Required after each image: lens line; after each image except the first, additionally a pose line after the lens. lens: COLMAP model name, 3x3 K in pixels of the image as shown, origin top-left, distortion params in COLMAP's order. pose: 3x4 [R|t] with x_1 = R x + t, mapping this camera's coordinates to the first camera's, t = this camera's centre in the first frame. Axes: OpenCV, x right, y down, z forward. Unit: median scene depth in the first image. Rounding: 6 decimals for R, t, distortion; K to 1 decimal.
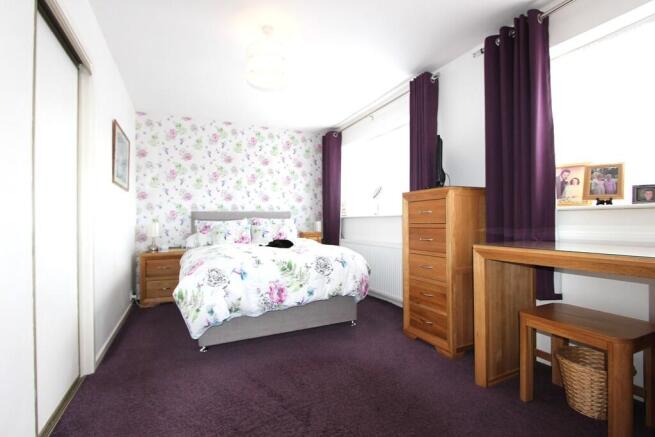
lens RADIAL K [[301.7, 0, 324.8], [0, 301.7, 219.8], [0, 0, 1]] dist [-0.016516, 0.001273]
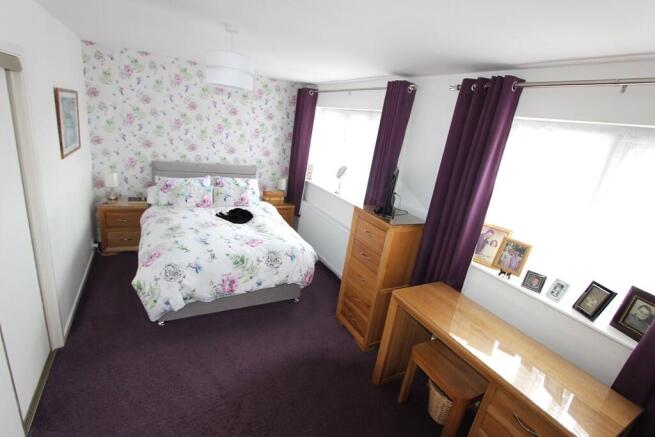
lens RADIAL K [[301.7, 0, 326.4], [0, 301.7, 216.6], [0, 0, 1]] dist [-0.016516, 0.001273]
pose [[0.986591, 0.122681, 0.107649, 0.047939], [-0.150152, 0.940768, 0.303989, -0.365008], [-0.063980, -0.316076, 0.946574, -0.017041]]
